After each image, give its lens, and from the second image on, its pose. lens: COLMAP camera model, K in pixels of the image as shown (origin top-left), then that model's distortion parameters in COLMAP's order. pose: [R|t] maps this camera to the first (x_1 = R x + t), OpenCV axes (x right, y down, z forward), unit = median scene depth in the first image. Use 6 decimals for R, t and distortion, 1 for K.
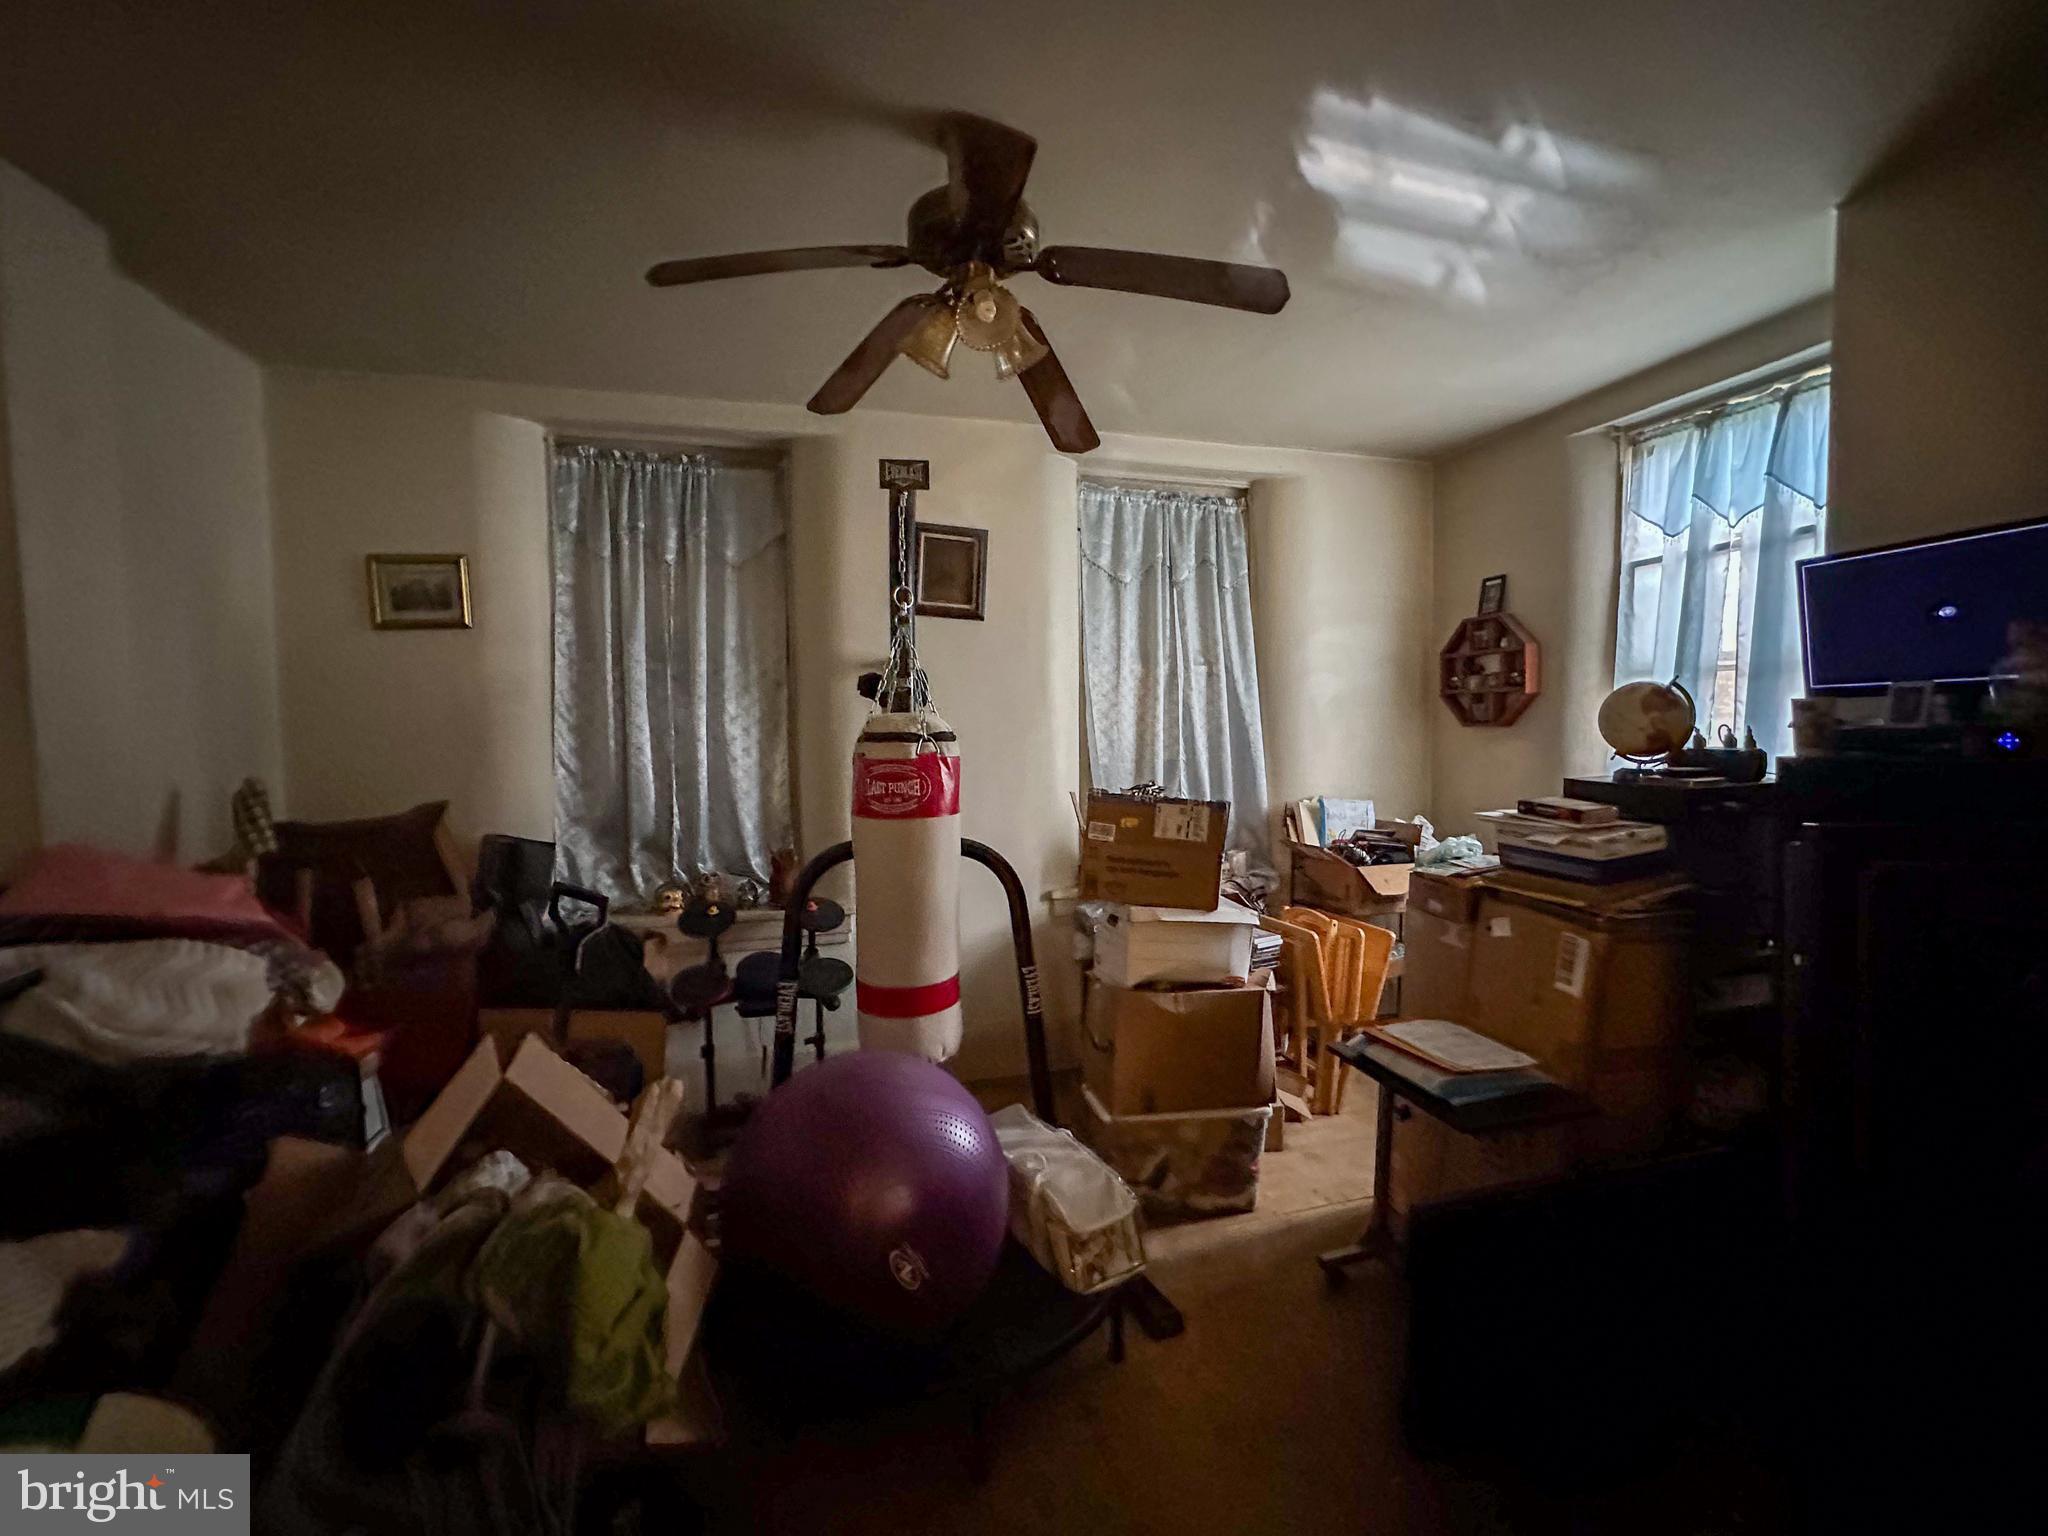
lens RADIAL K [[864.8, 0, 1026.1], [0, 864.8, 772.0], [0, 0, 1]] dist [-0.000021, 0.000774]
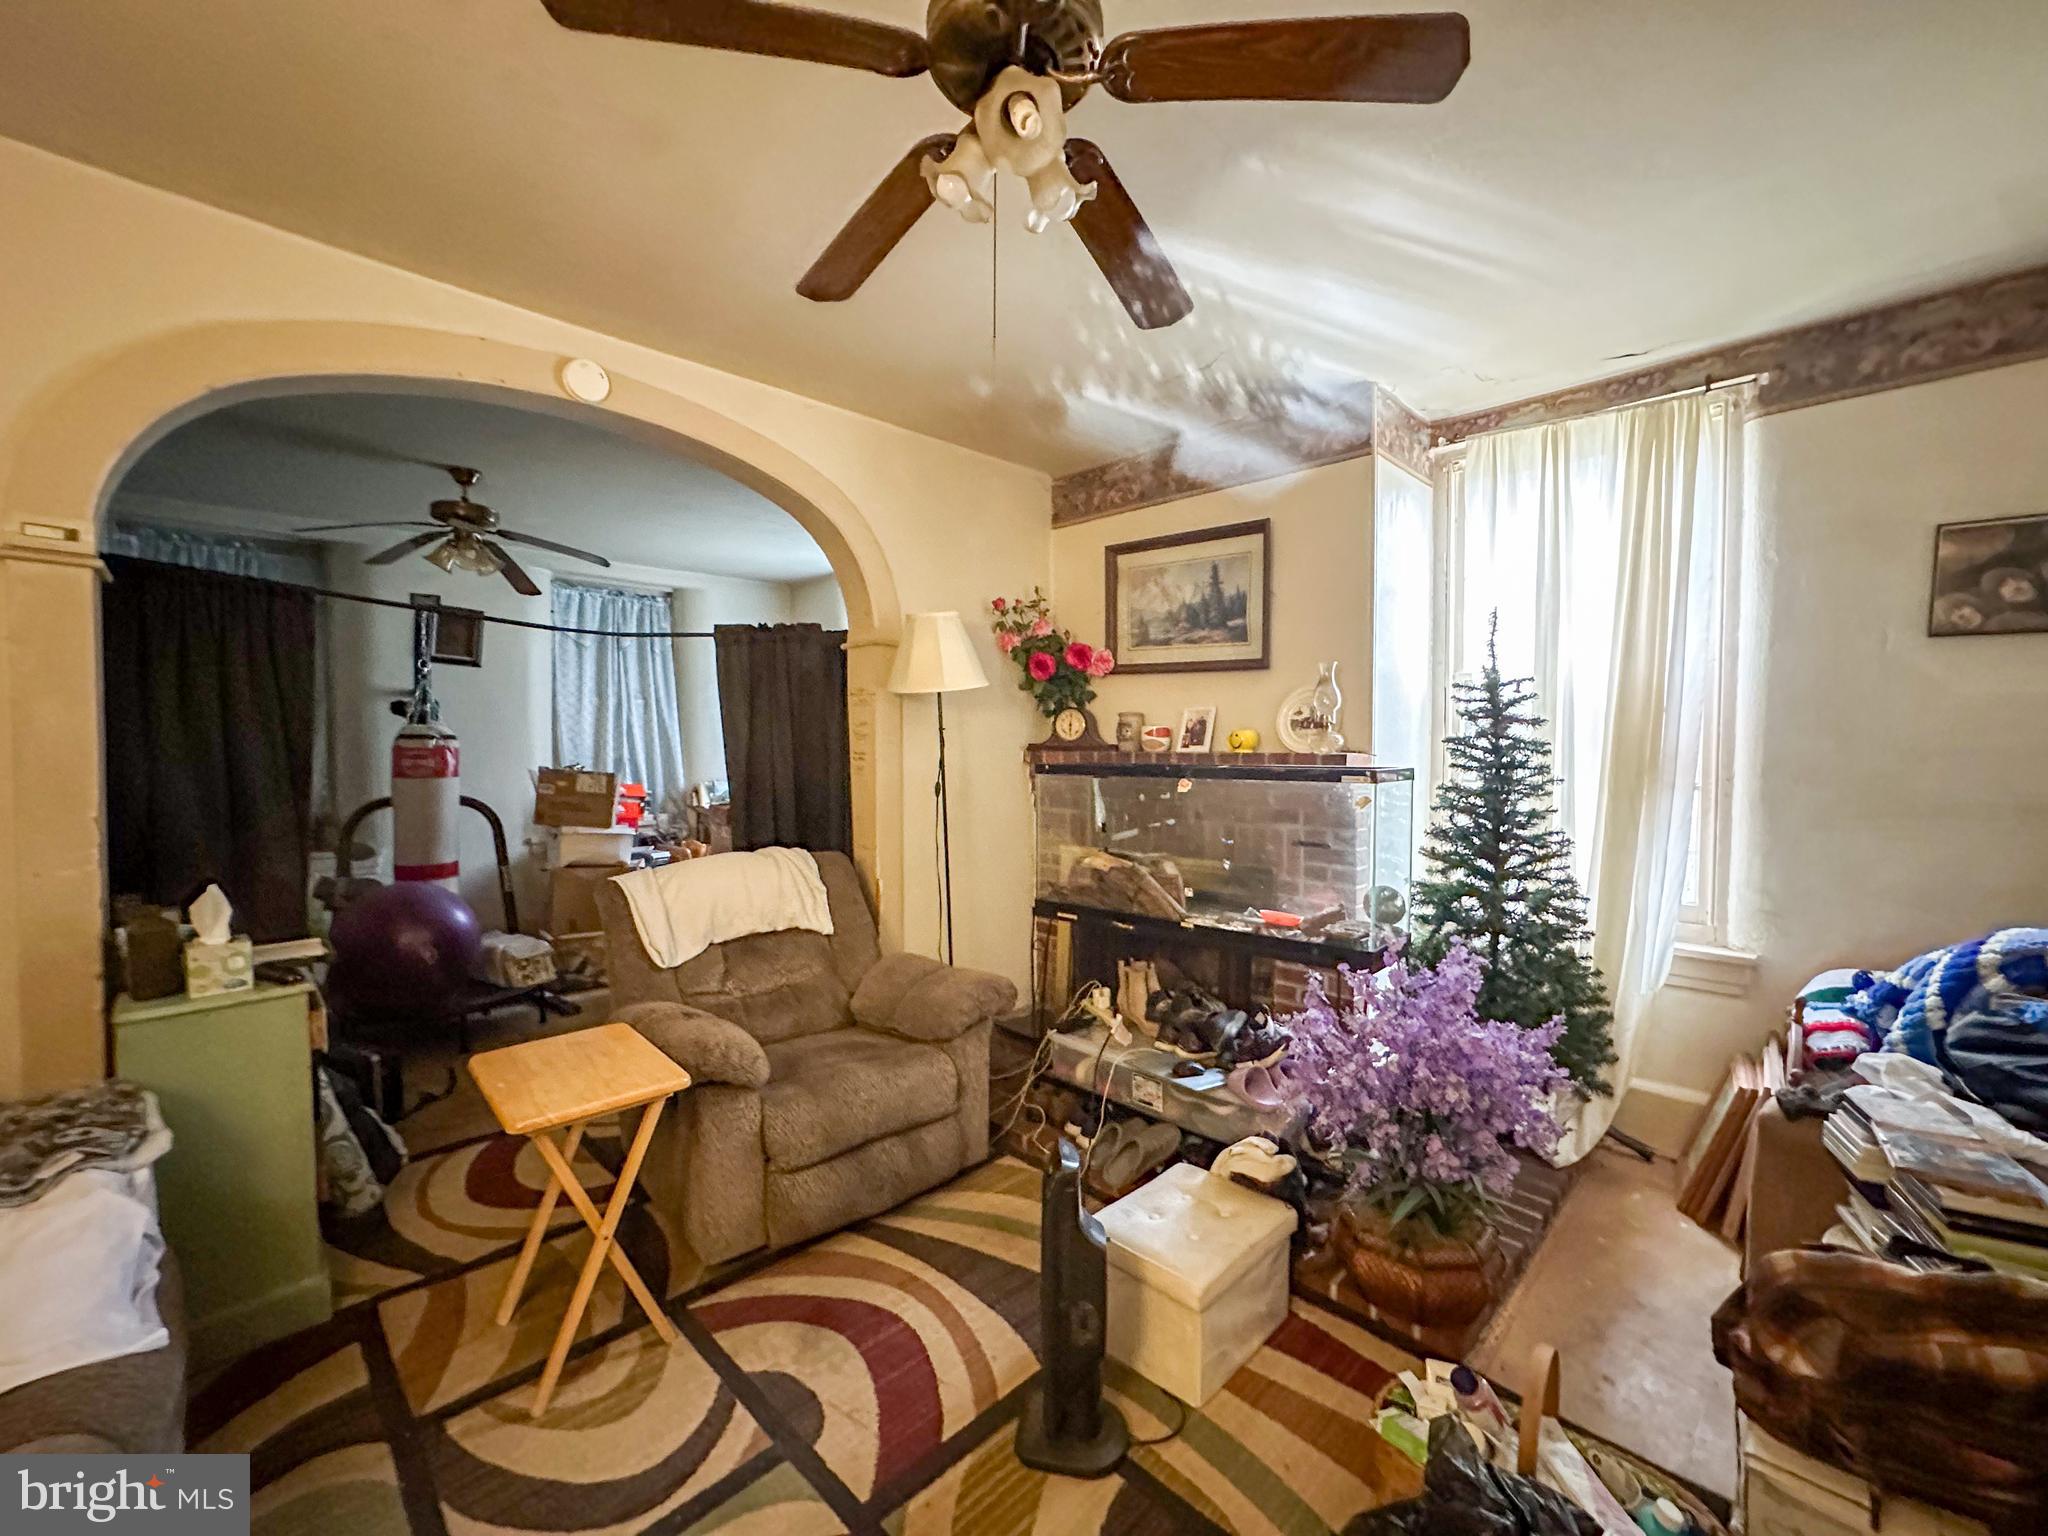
lens RADIAL K [[864.8, 0, 1018.6], [0, 864.8, 771.7], [0, 0, 1]] dist [-0.000021, 0.000774]
pose [[0.885865, 0.000371, 0.463943, 0.116900], [0.009287, 0.999785, -0.018533, 0.071780], [-0.463850, 0.020727, 0.885671, -1.118702]]
